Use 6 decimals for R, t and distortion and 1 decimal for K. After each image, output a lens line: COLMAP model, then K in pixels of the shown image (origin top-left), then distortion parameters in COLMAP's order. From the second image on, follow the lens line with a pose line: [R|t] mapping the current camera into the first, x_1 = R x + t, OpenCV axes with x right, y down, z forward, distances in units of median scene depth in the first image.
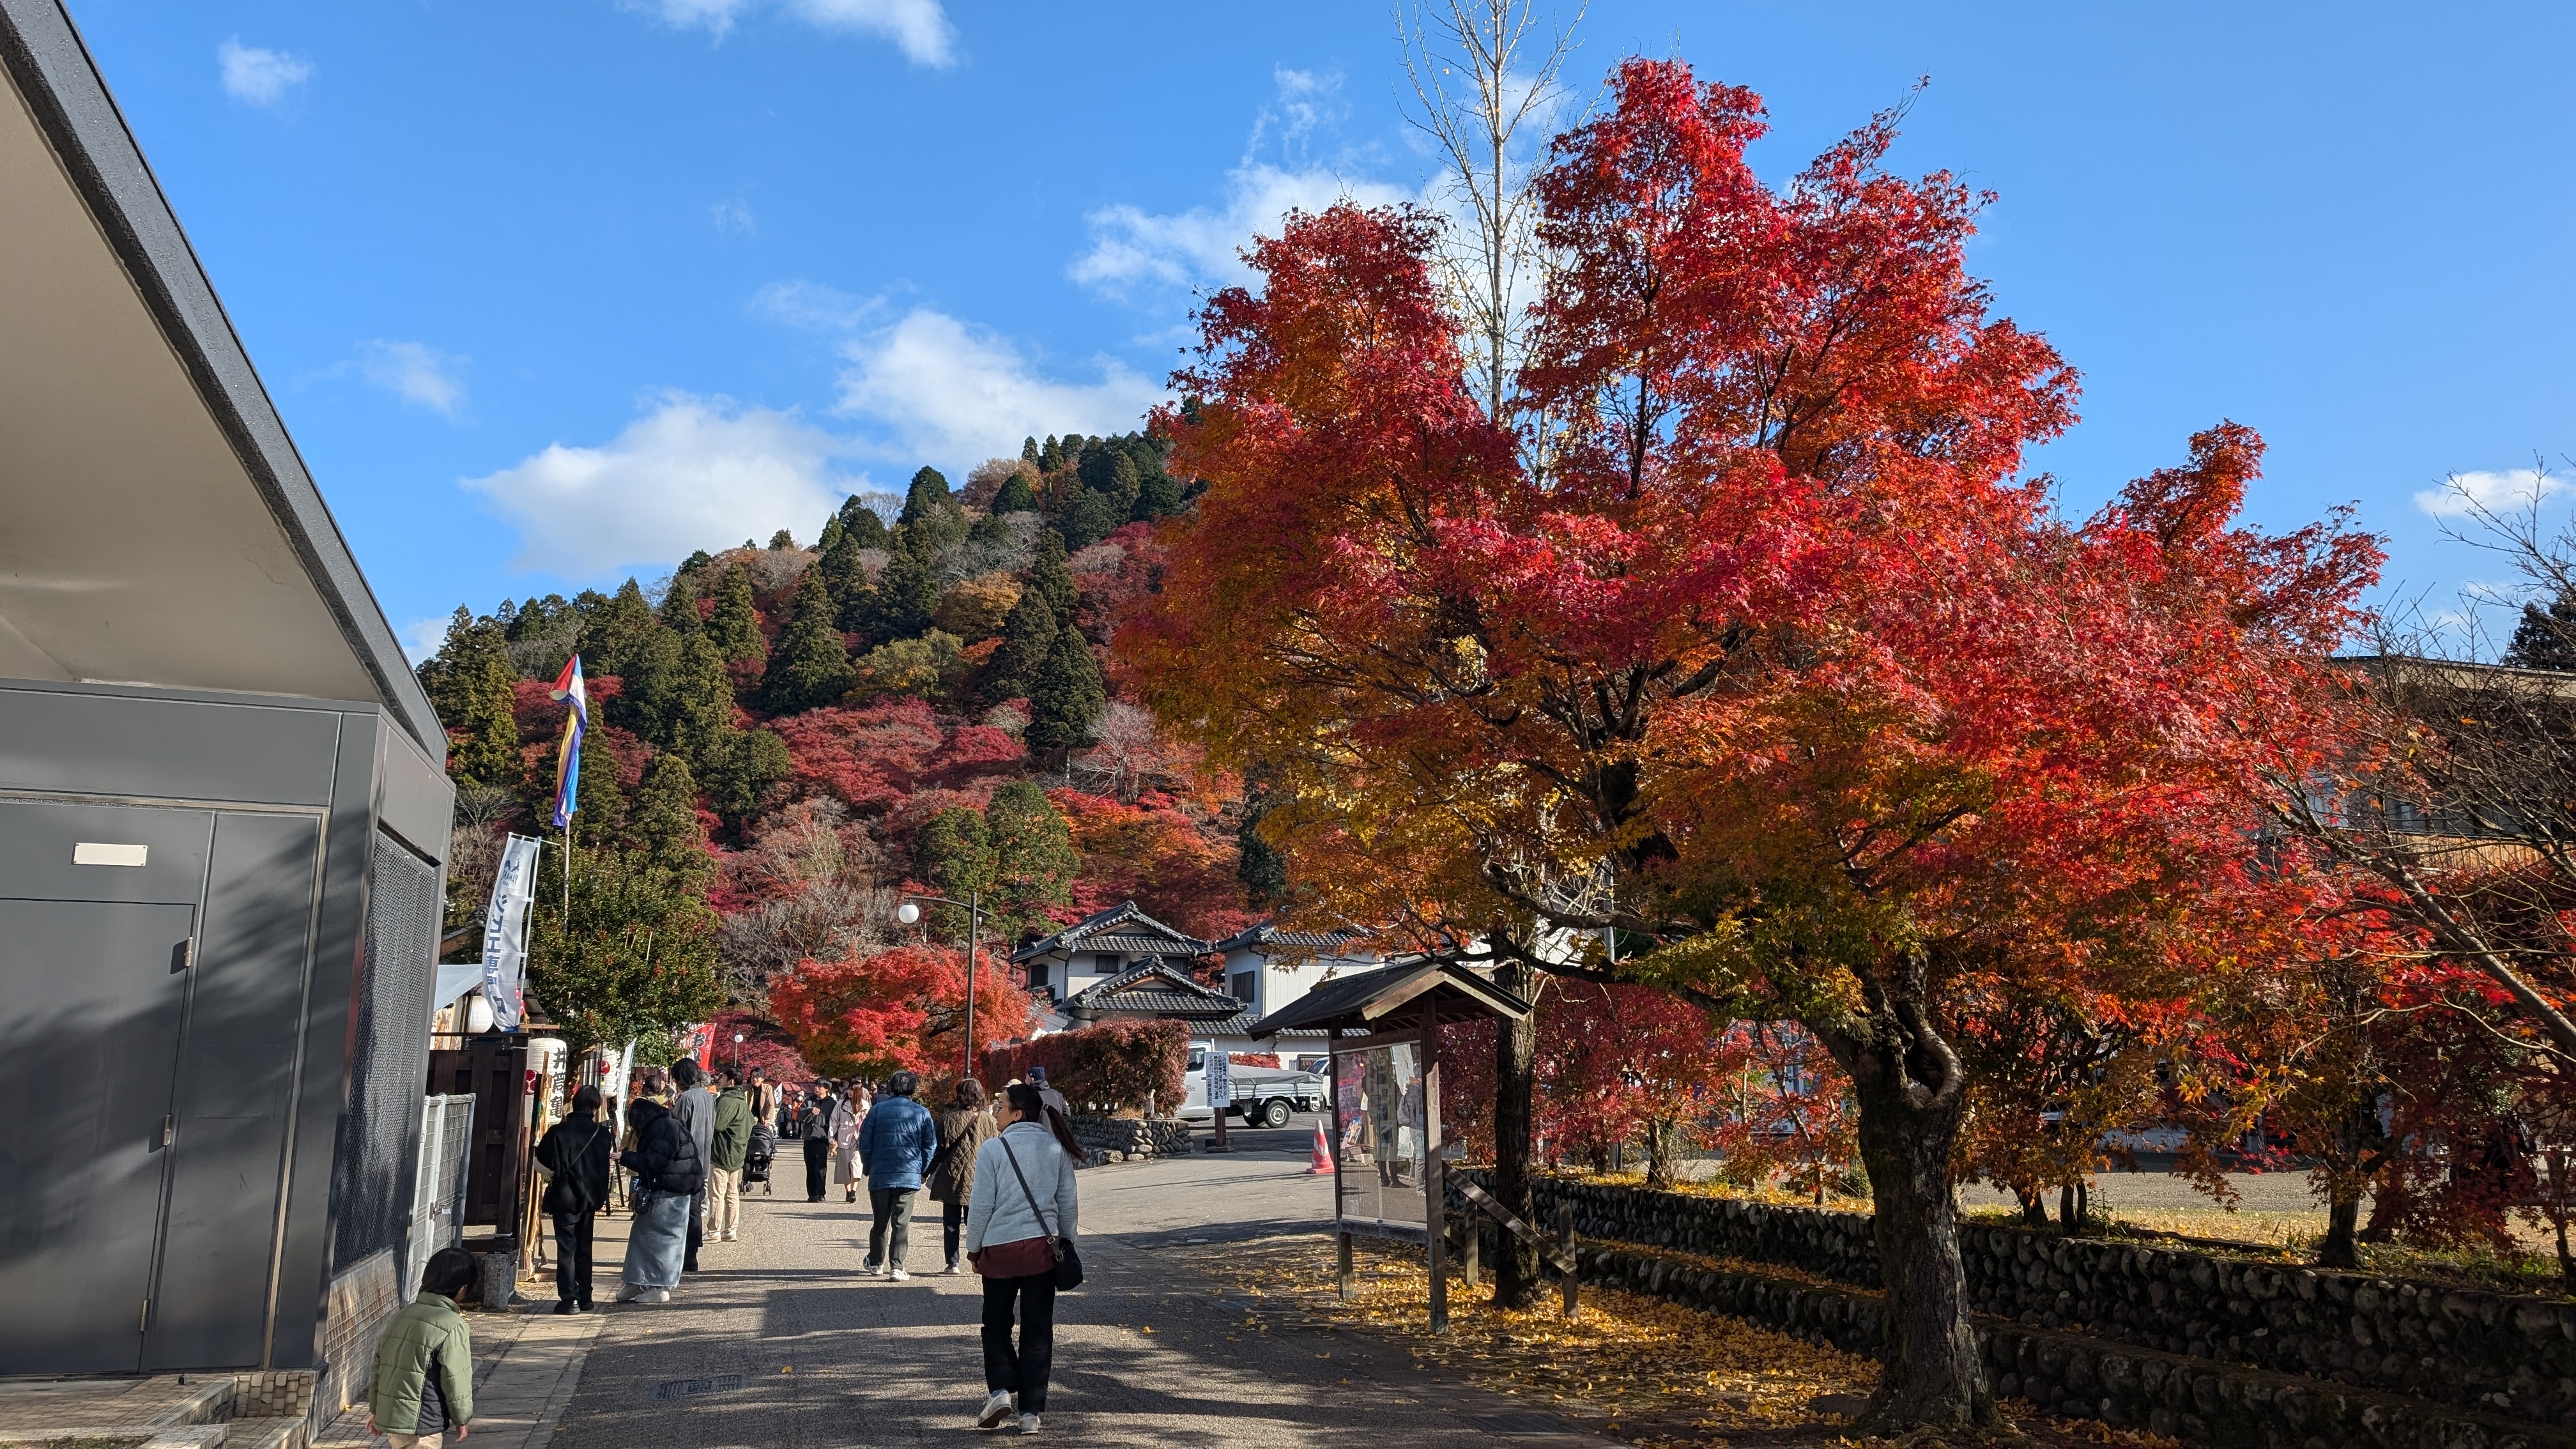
lens RADIAL K [[1911.1, 0, 1279.1], [0, 1911.1, 713.5], [0, 0, 1]] dist [-0.006531, 0.008277]
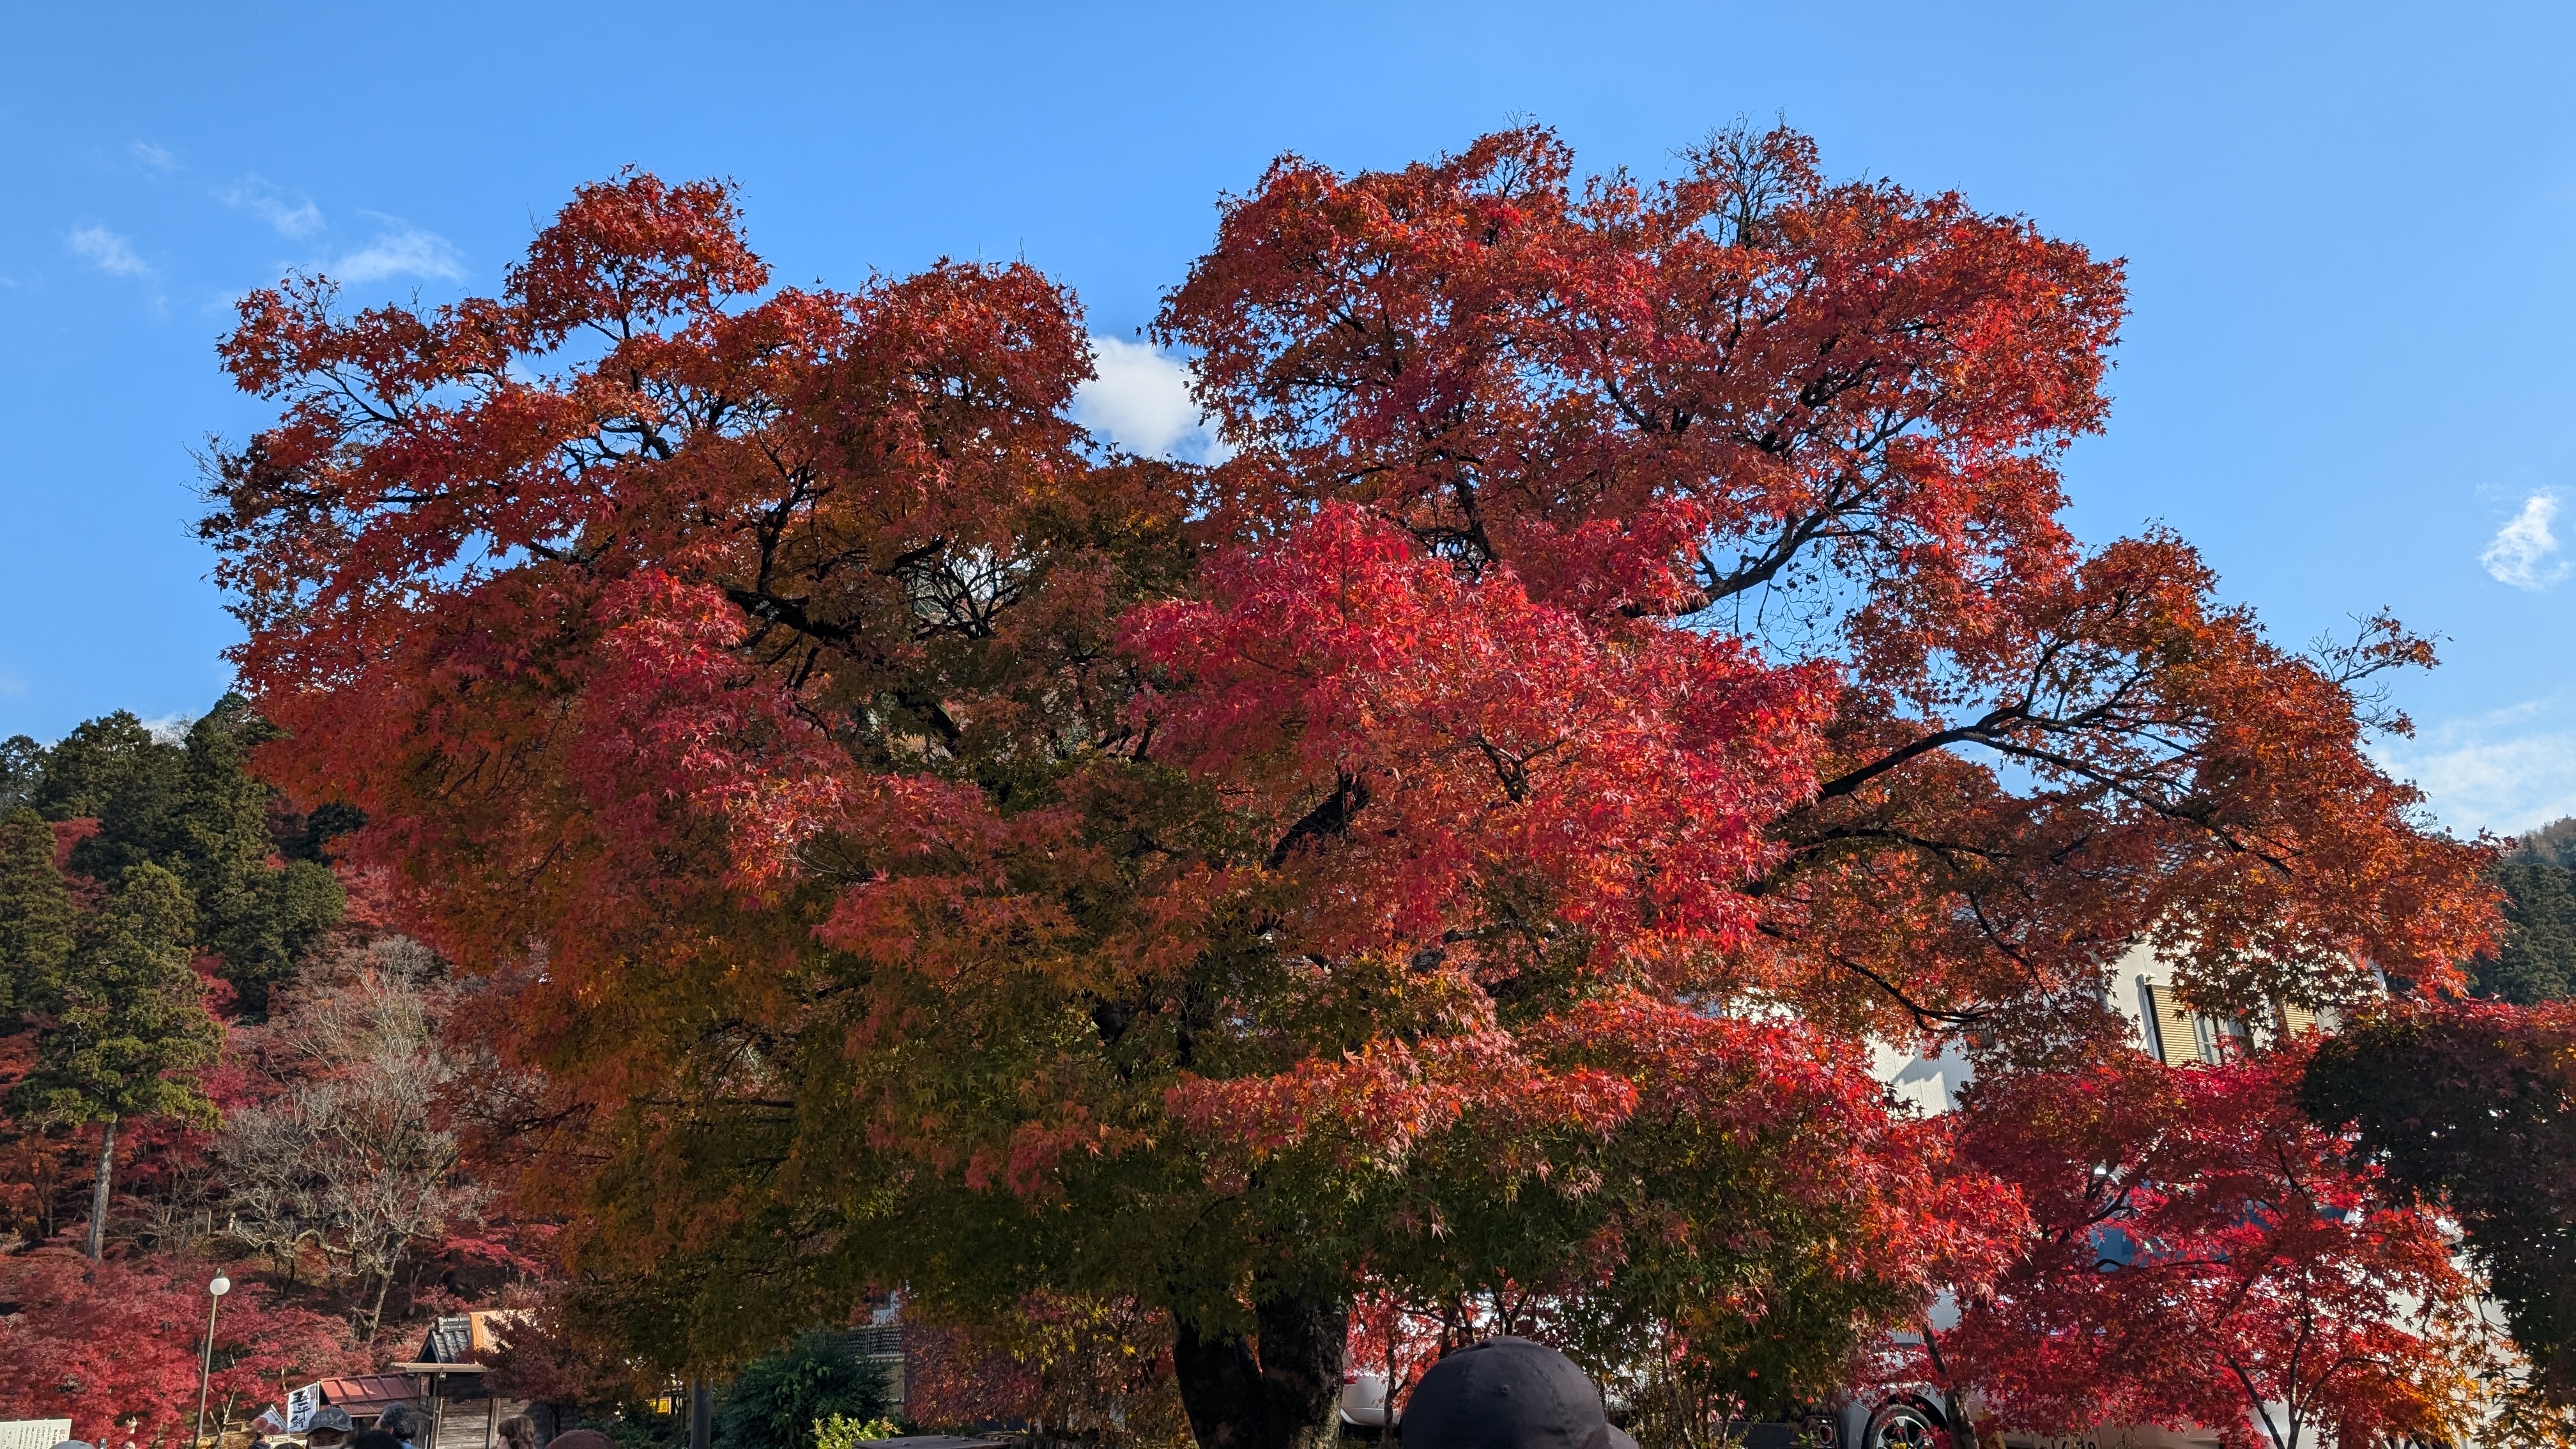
lens RADIAL K [[1911.1, 0, 1279.1], [0, 1911.1, 713.5], [0, 0, 1]] dist [-0.006531, 0.008277]
pose [[0.979007, 0.004686, 0.203771, -0.052954], [0.018313, 0.993670, -0.110834, 0.034705], [-0.203000, 0.112239, 0.972725, 0.199302]]
